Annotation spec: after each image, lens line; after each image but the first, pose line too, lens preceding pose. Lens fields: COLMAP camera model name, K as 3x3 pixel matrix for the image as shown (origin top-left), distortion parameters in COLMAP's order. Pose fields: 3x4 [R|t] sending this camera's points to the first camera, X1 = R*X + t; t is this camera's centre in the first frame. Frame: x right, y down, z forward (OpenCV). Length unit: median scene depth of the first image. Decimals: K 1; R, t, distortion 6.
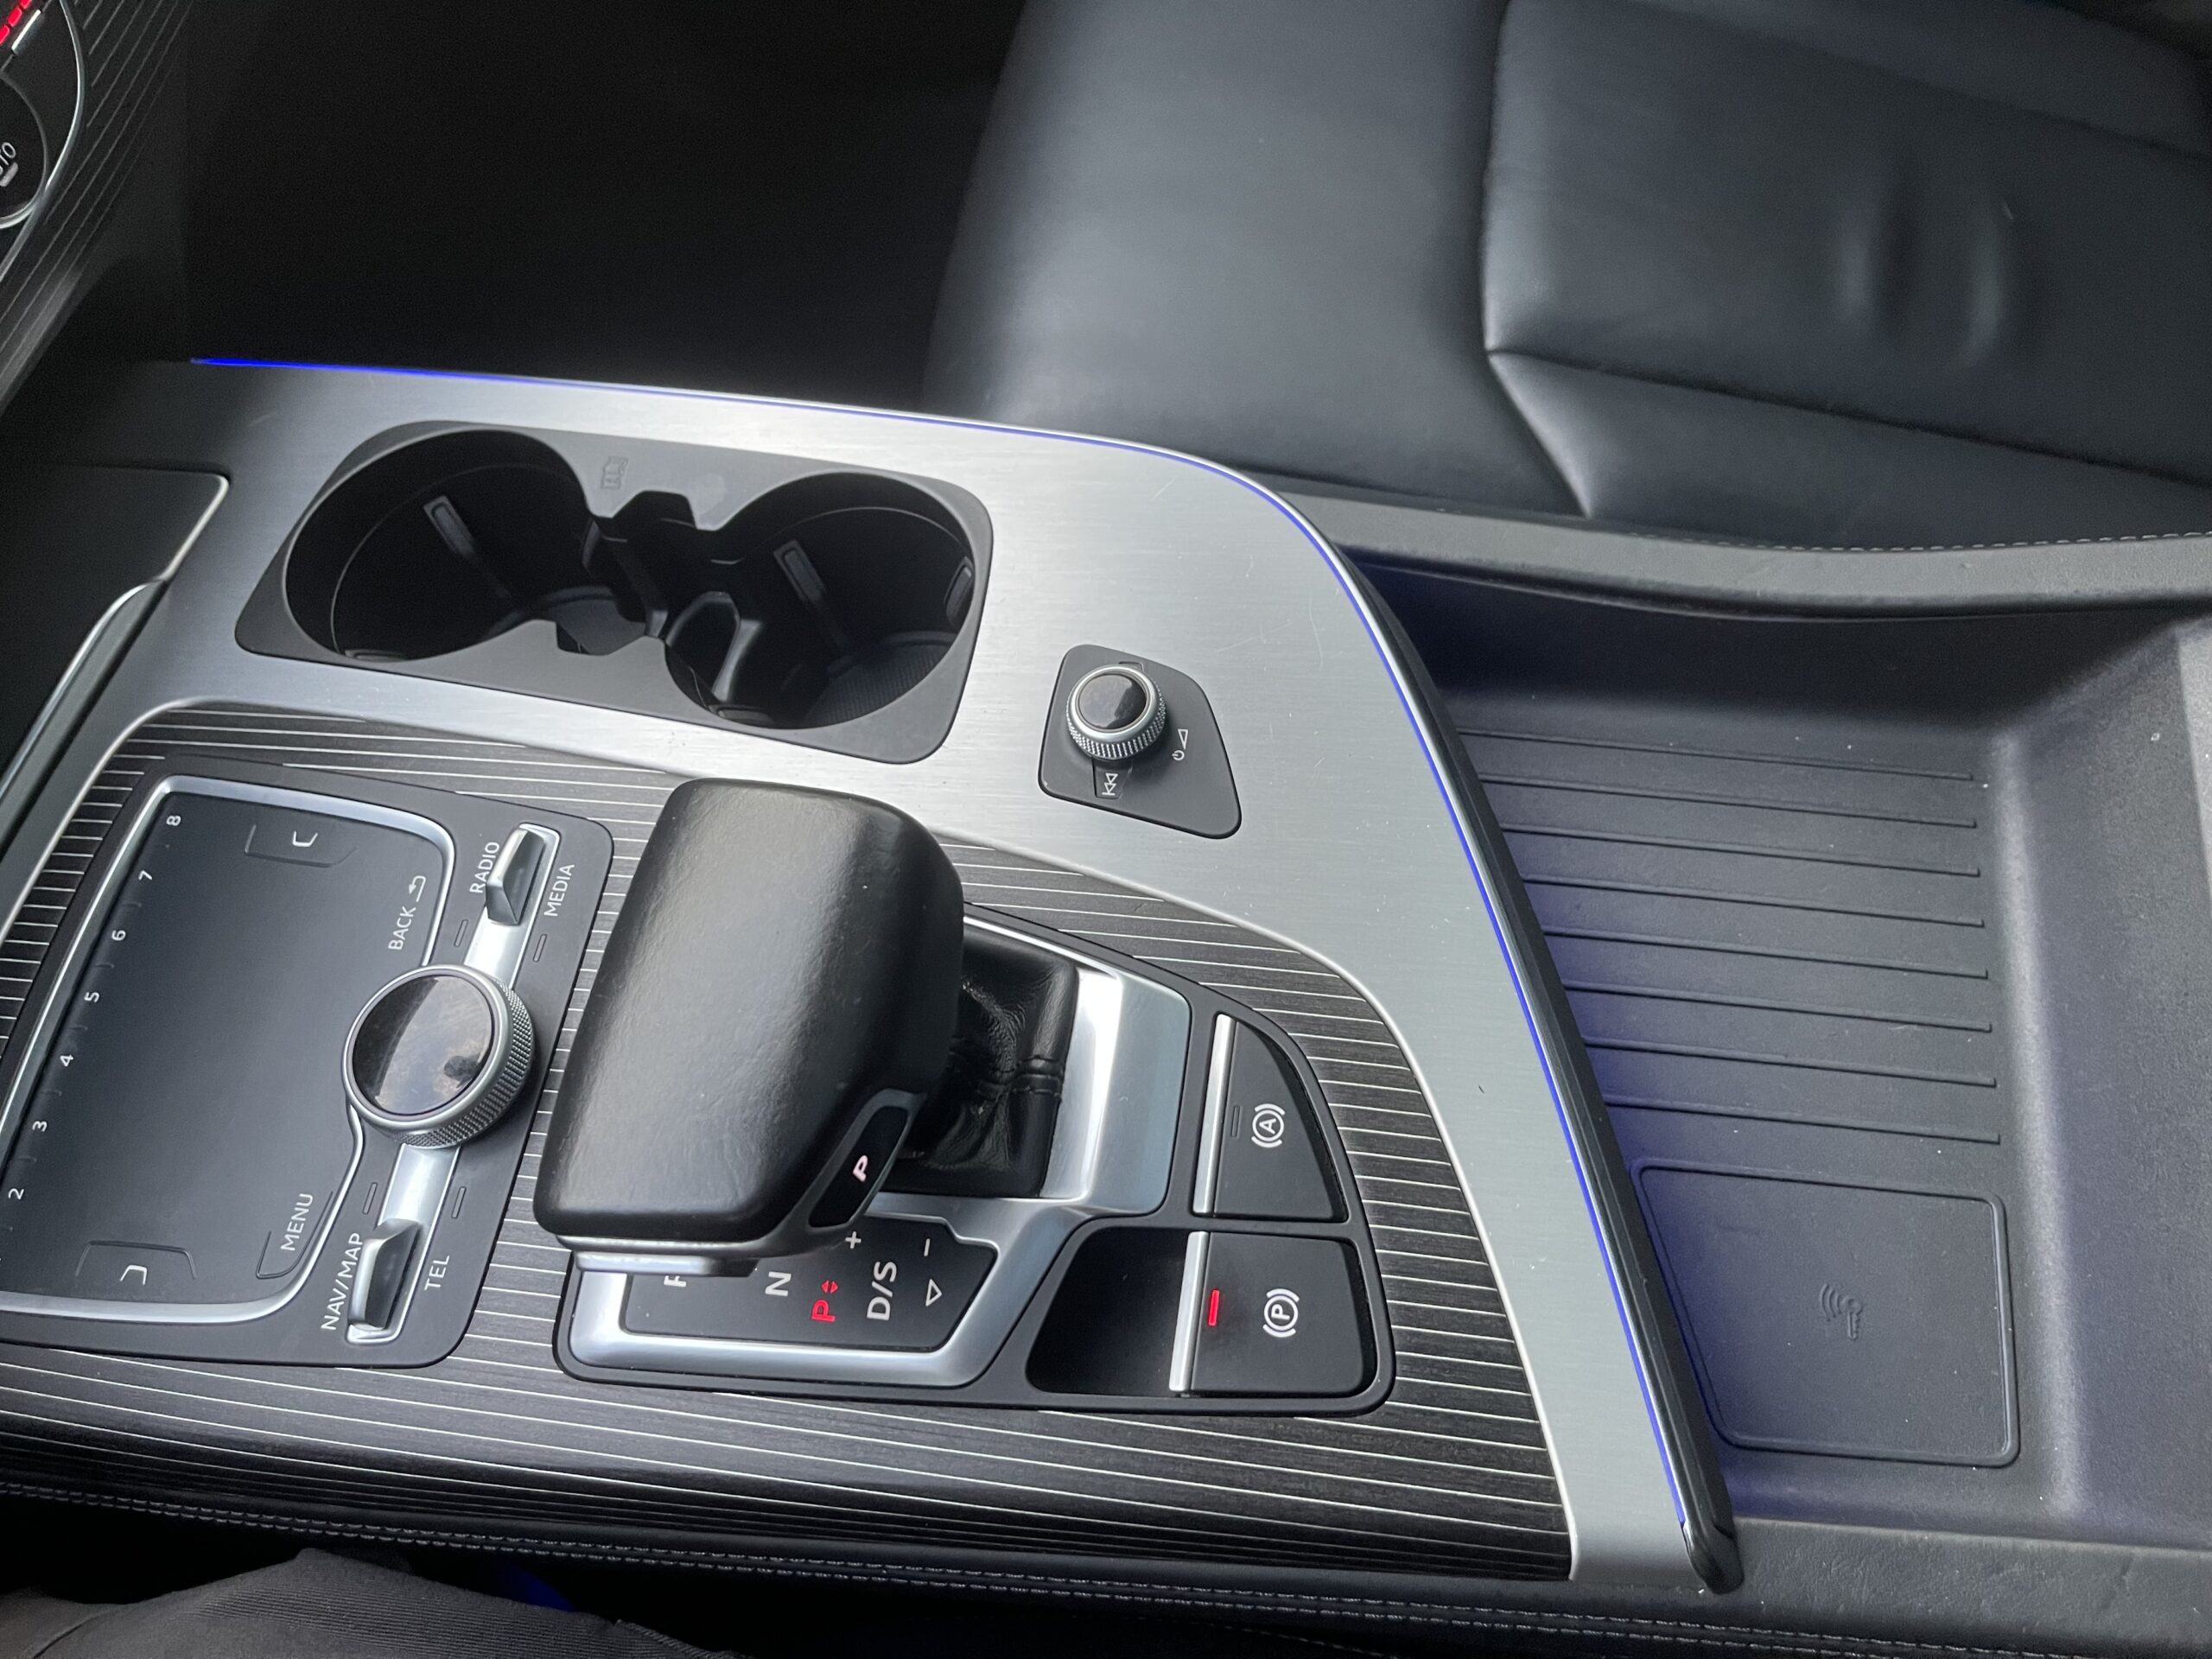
lens RADIAL K [[1693.4, 0, 1106.0], [0, 1693.4, 829.5], [0, 0, 1]] dist [0.046287, -0.087735]
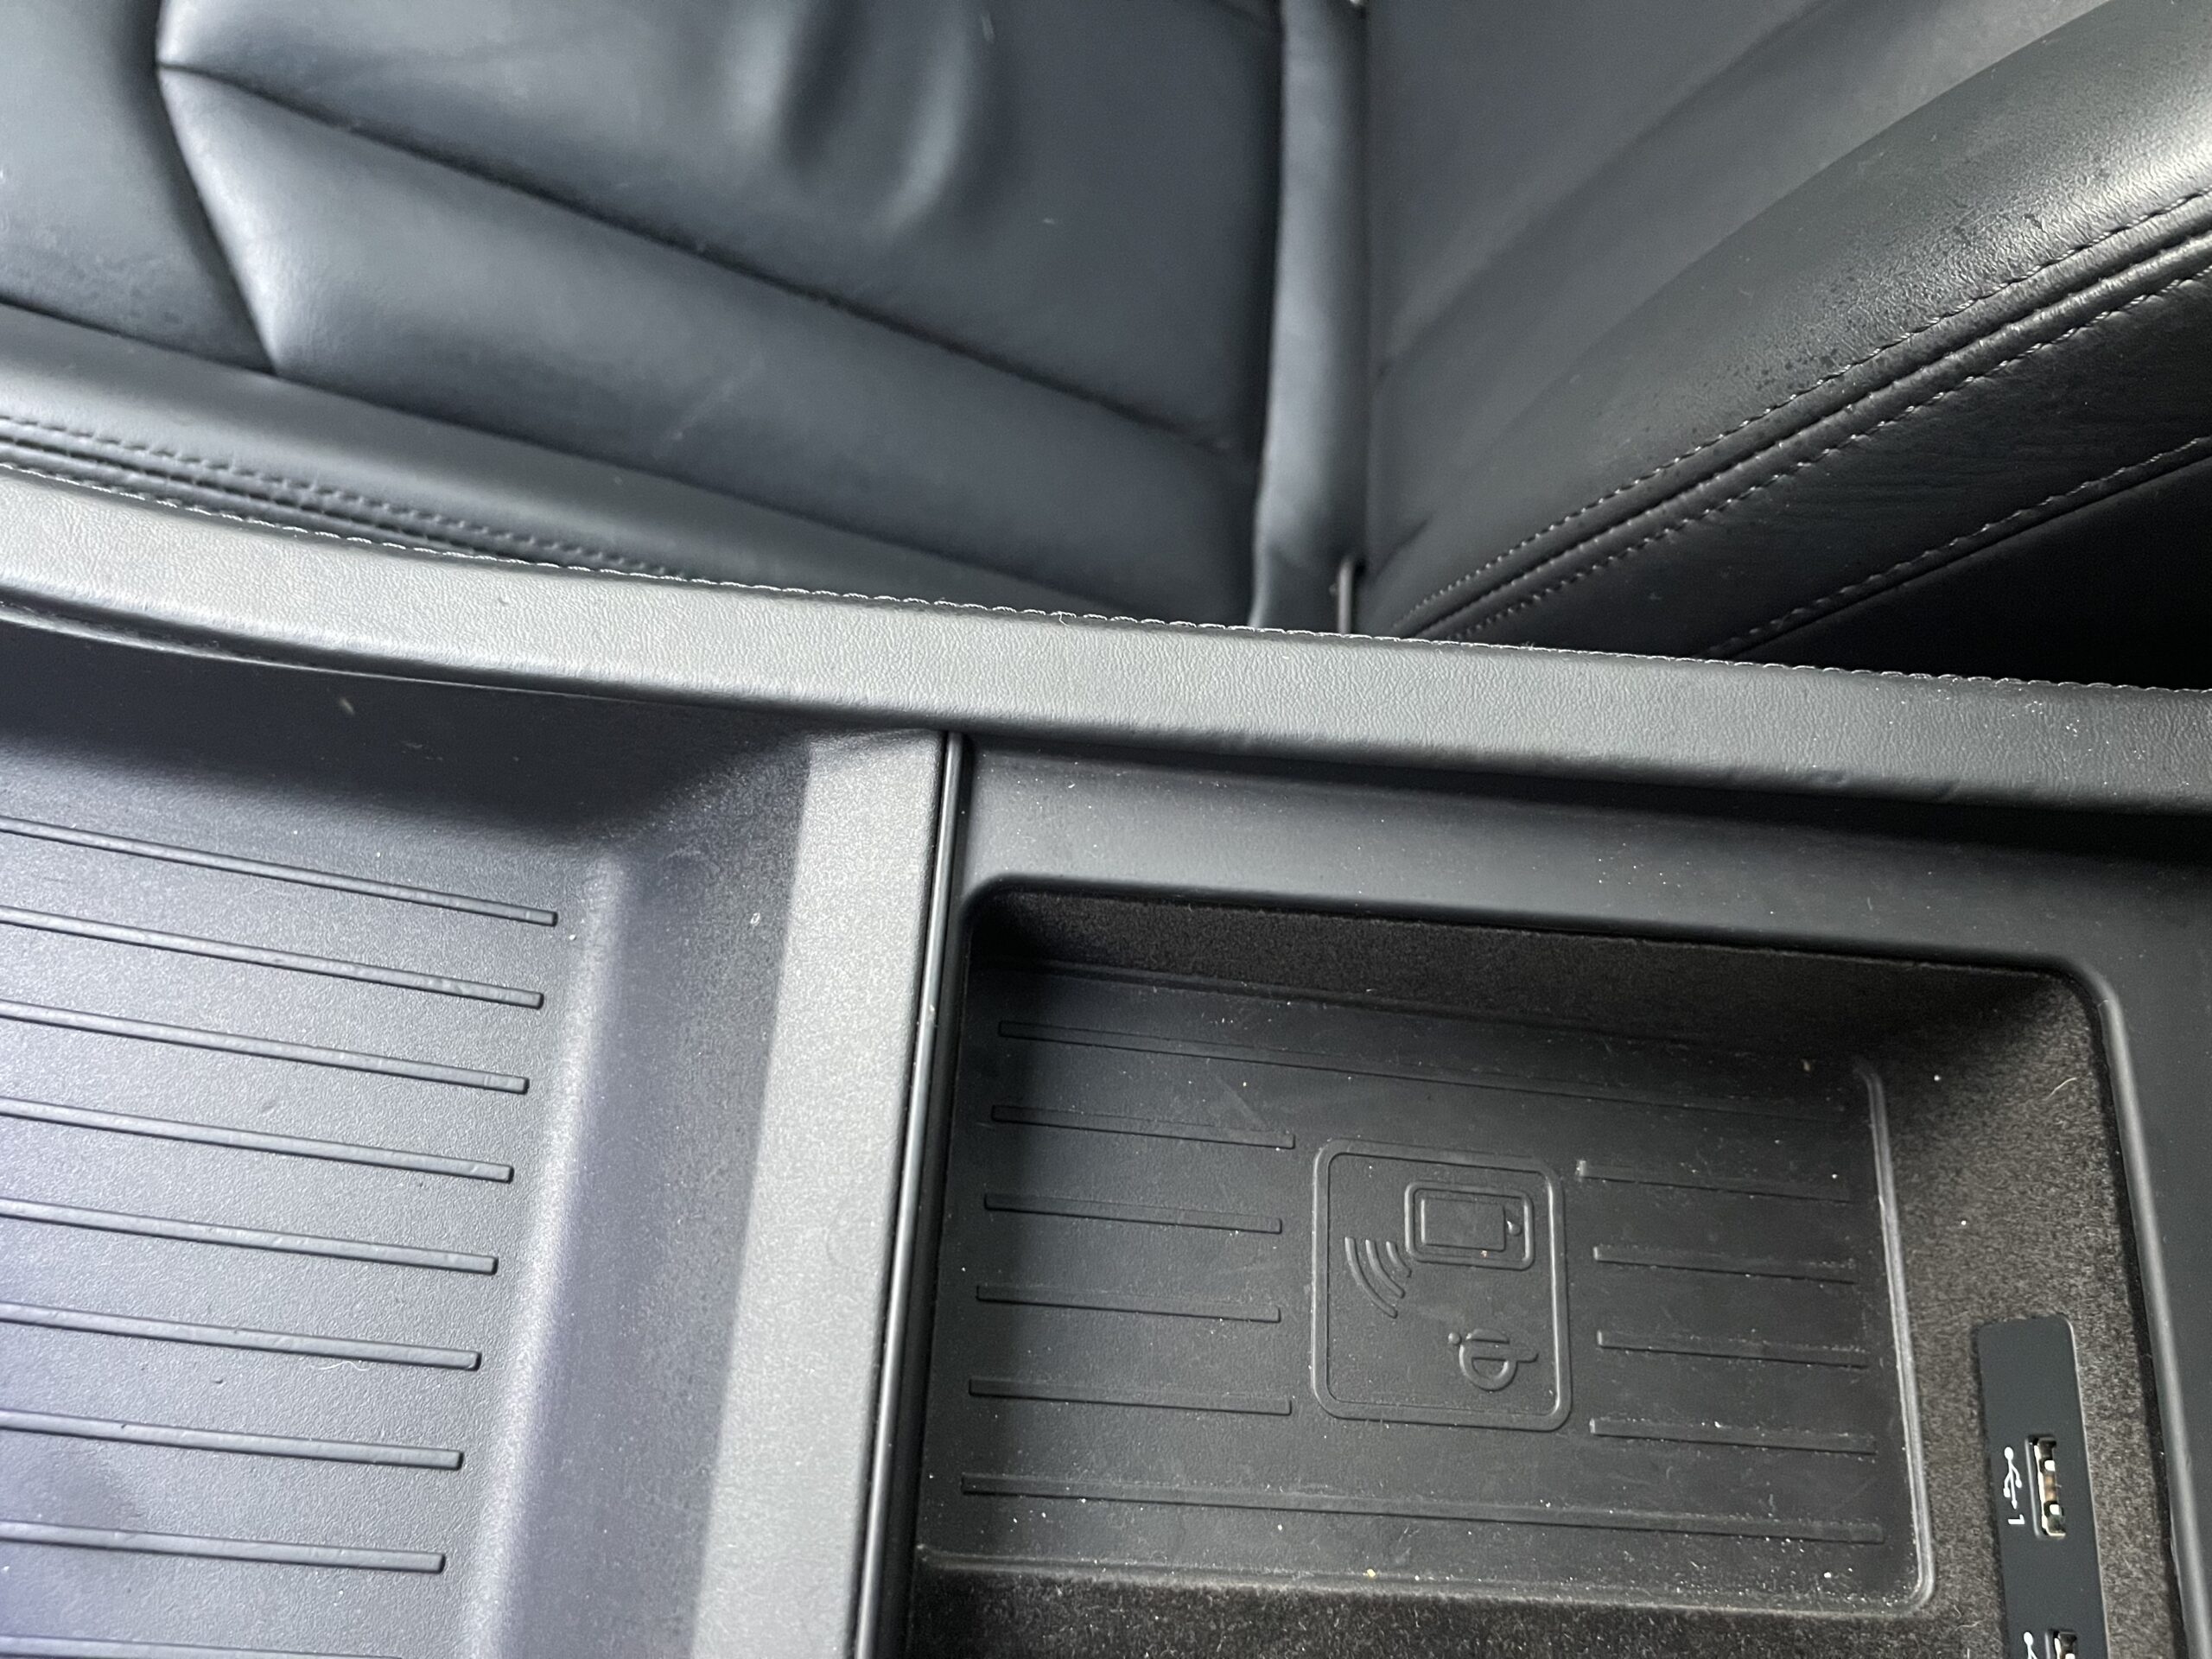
lens RADIAL K [[1693.4, 0, 1106.0], [0, 1693.4, 829.5], [0, 0, 1]] dist [0.046287, -0.087735]
pose [[0.912470, 0.040327, 0.407151, 0.304171], [-0.097307, 0.987967, 0.120221, -0.110557], [-0.397404, -0.149316, 0.905414, 0.248503]]
